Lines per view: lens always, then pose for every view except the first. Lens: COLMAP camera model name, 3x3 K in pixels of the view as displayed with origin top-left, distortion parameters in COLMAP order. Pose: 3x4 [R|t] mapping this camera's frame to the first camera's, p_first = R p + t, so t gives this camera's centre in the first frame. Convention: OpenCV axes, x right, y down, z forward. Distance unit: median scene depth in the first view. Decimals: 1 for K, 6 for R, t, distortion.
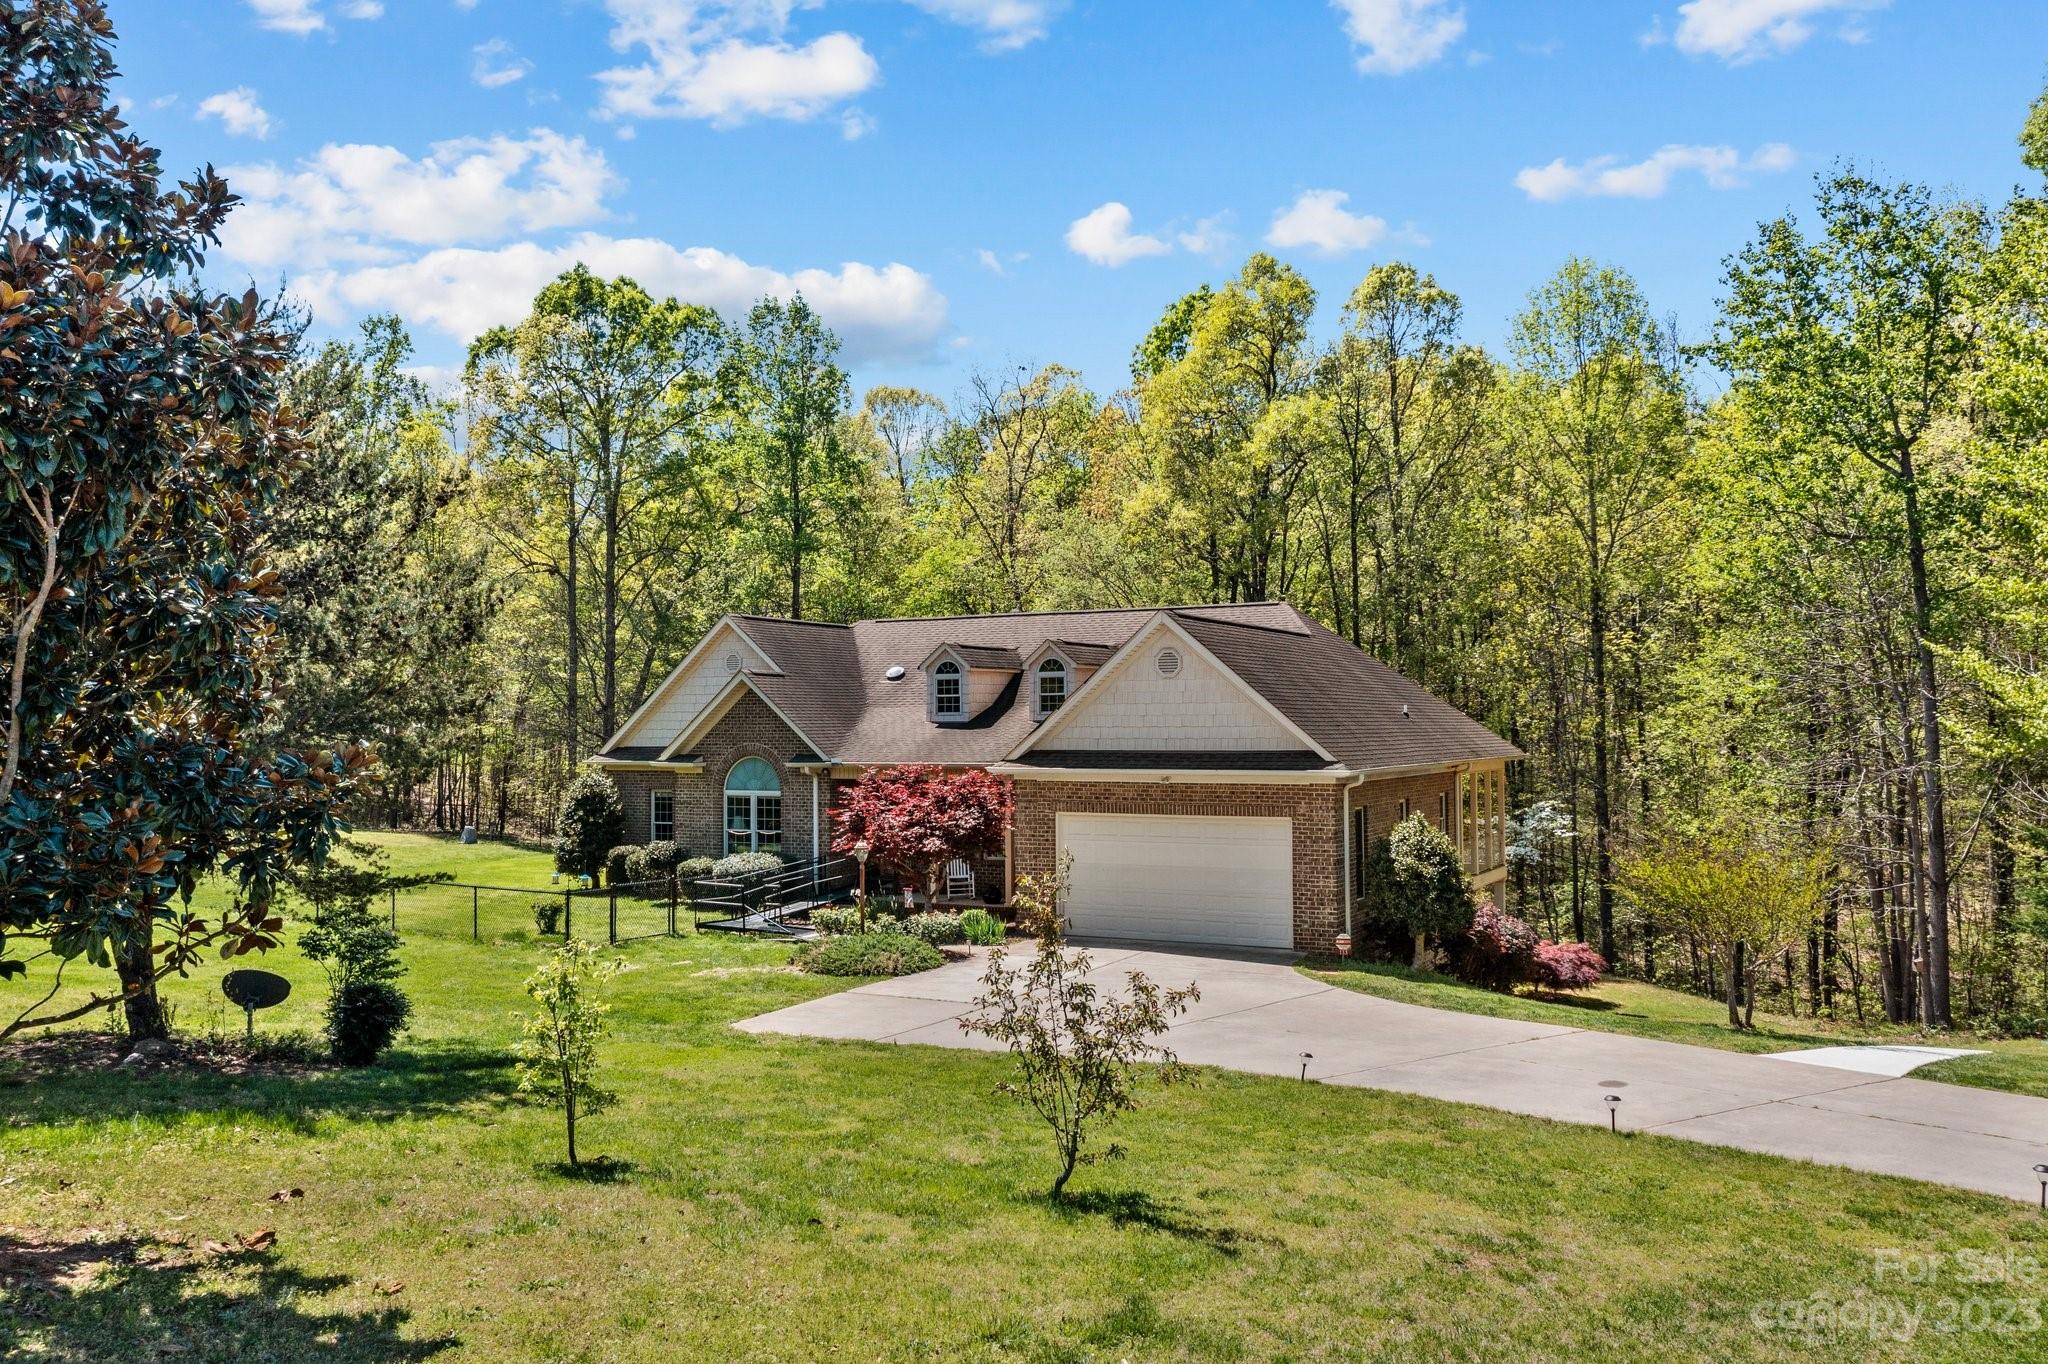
lens RADIAL K [[1660.2, 0, 1020.6], [0, 1660.2, 677.4], [0, 0, 1]] dist [-0.014185, 0.006571]
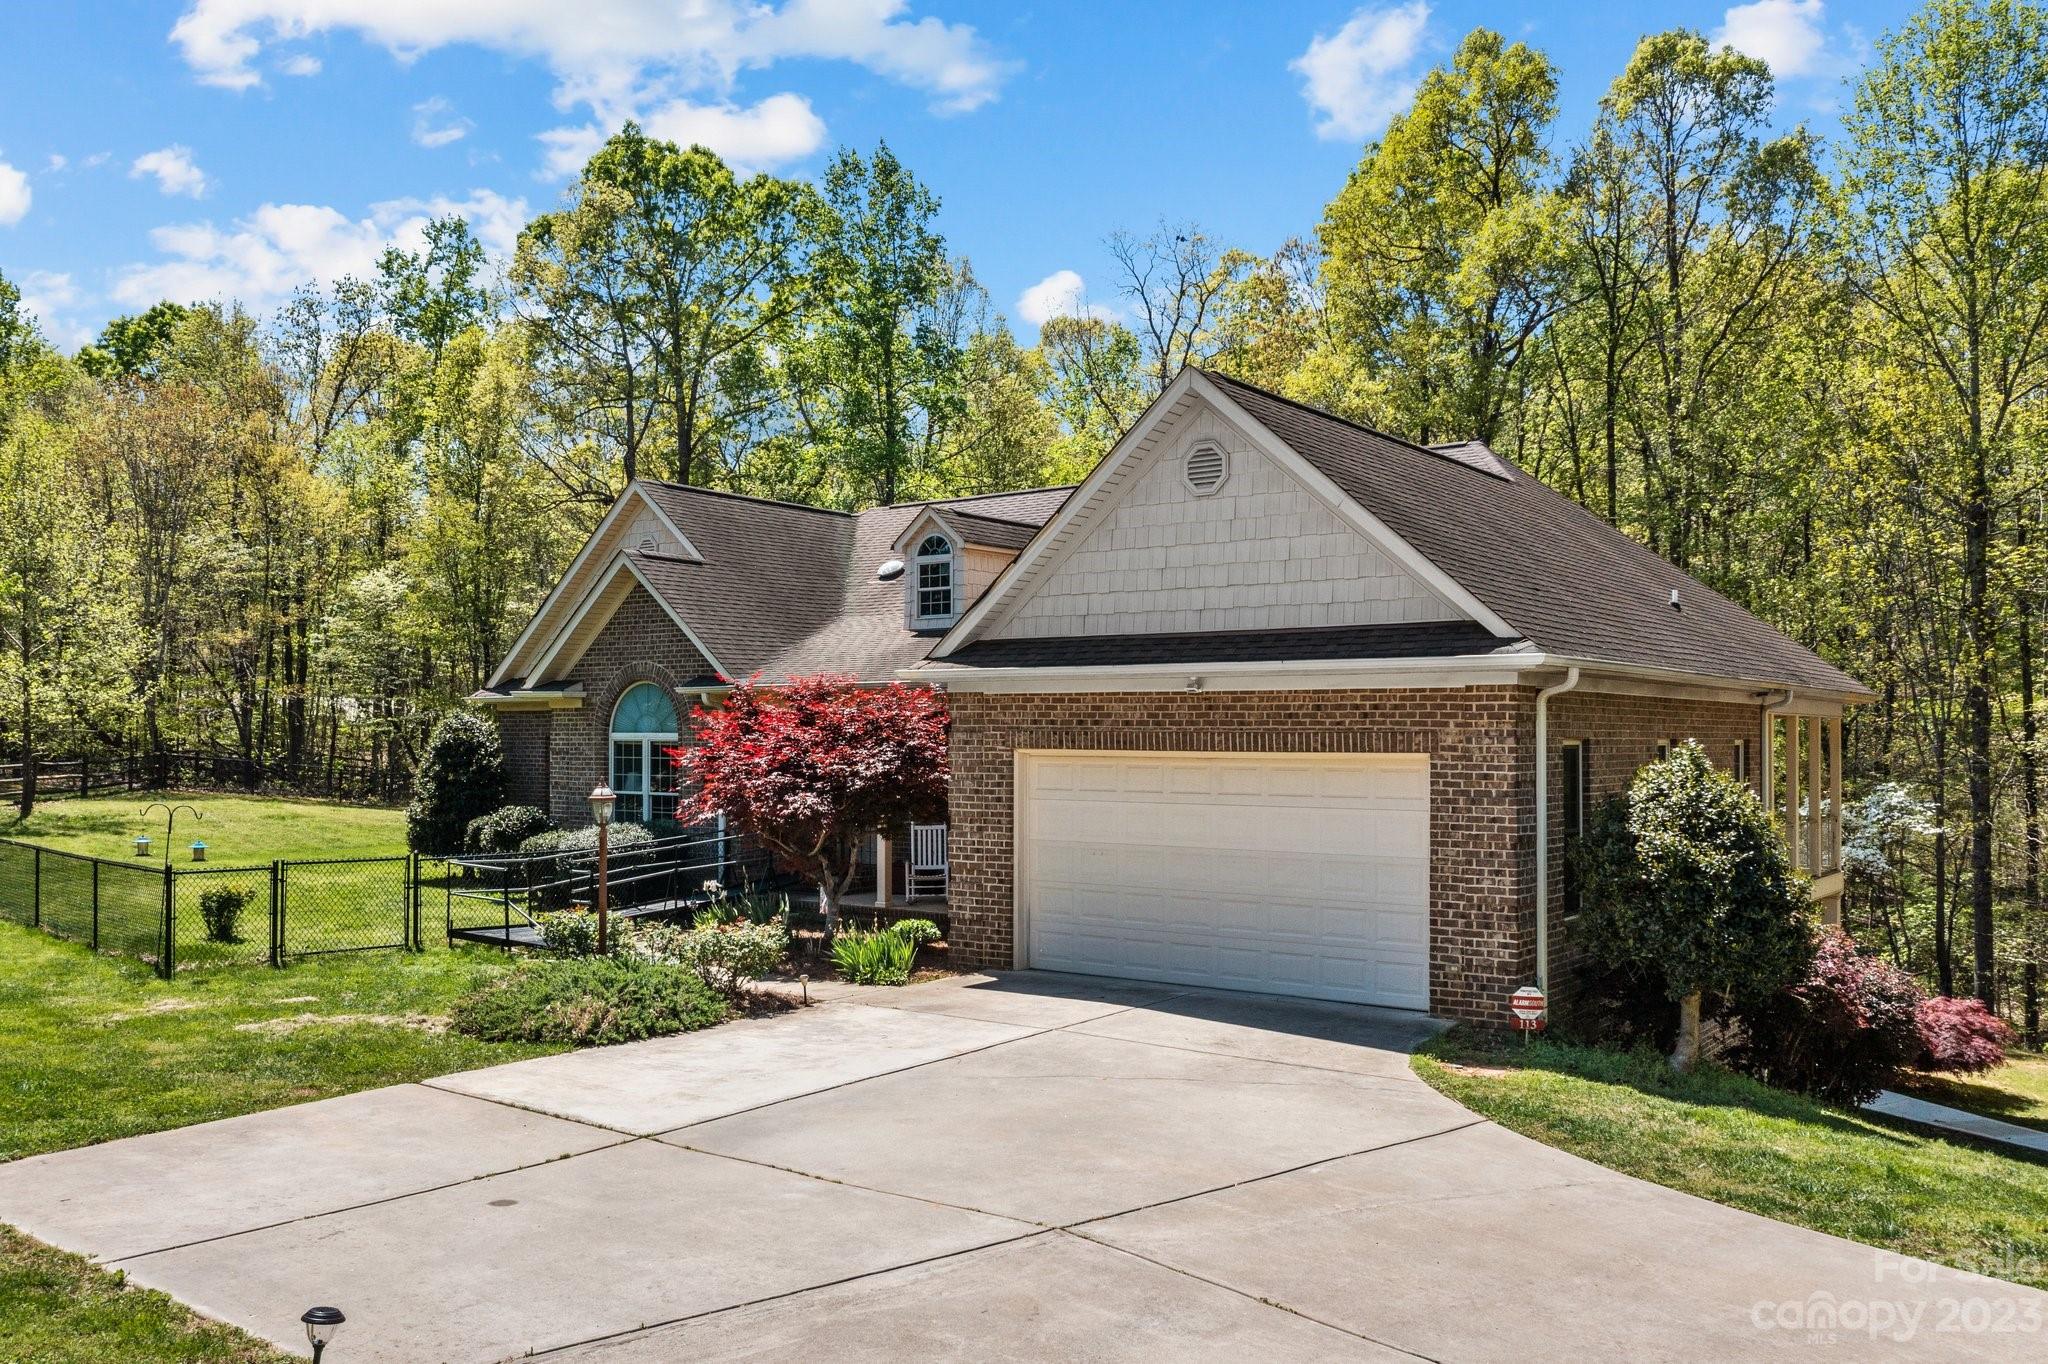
lens RADIAL K [[1660.2, 0, 1018.1], [0, 1660.2, 735.2], [0, 0, 1]] dist [-0.014185, 0.006571]
pose [[0.987713, 0.008998, -0.156020, 0.088672], [-0.004572, 0.999578, 0.028703, 0.048563], [0.156212, -0.027637, 0.987337, 0.360410]]
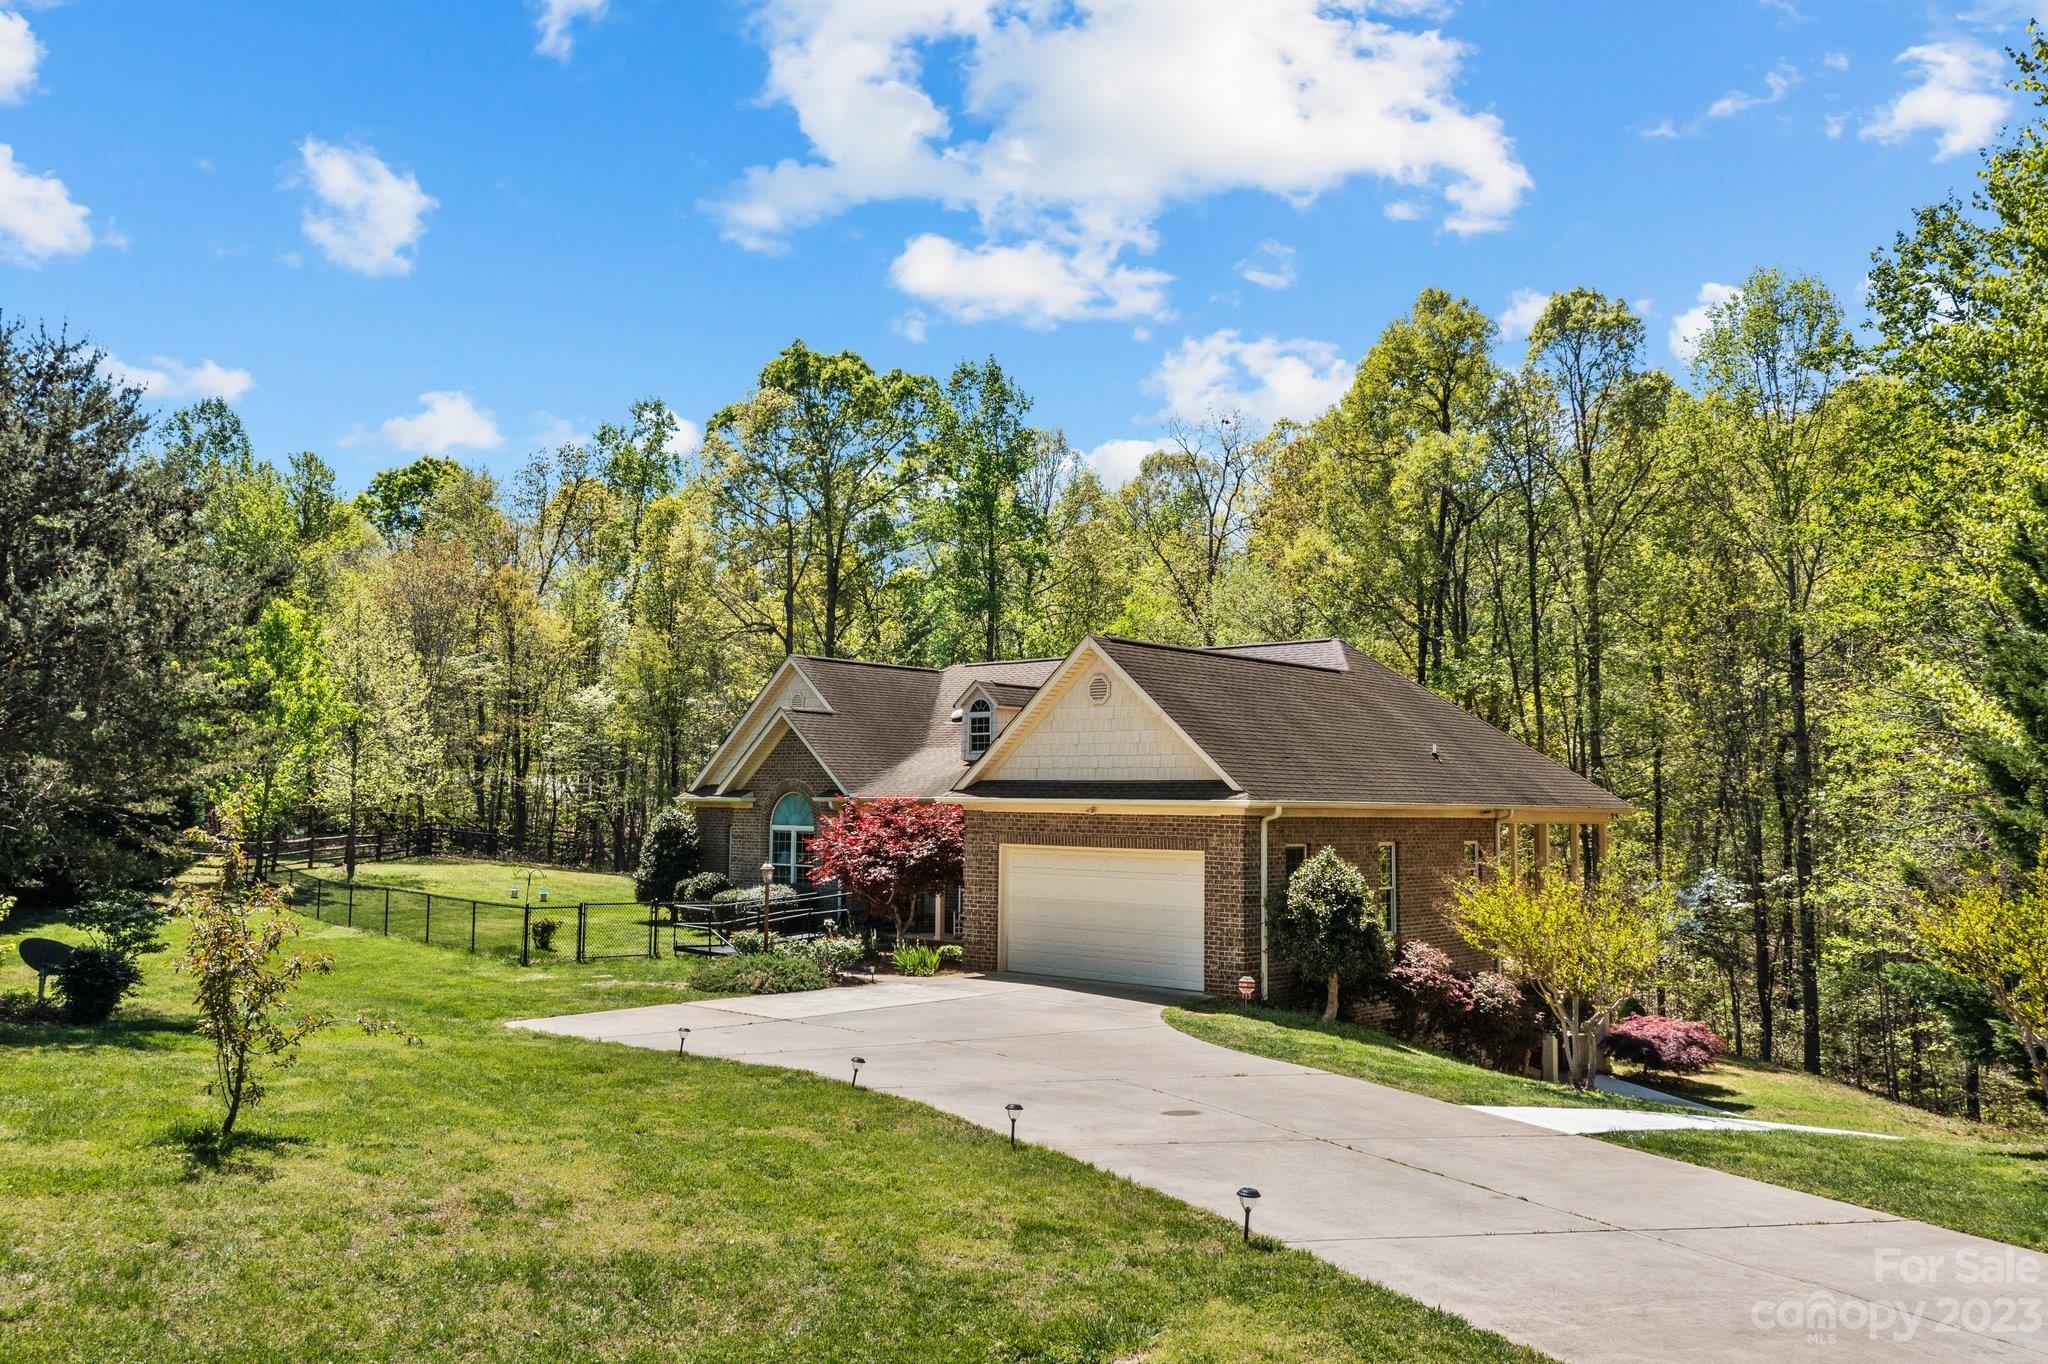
lens RADIAL K [[1660.2, 0, 1009.4], [0, 1660.2, 671.3], [0, 0, 1]] dist [-0.014185, 0.006571]
pose [[0.967881, -0.002036, -0.251402, 0.219572], [-0.011342, 0.998596, -0.051753, 0.024402], [0.251155, 0.052942, 0.966498, 0.043103]]
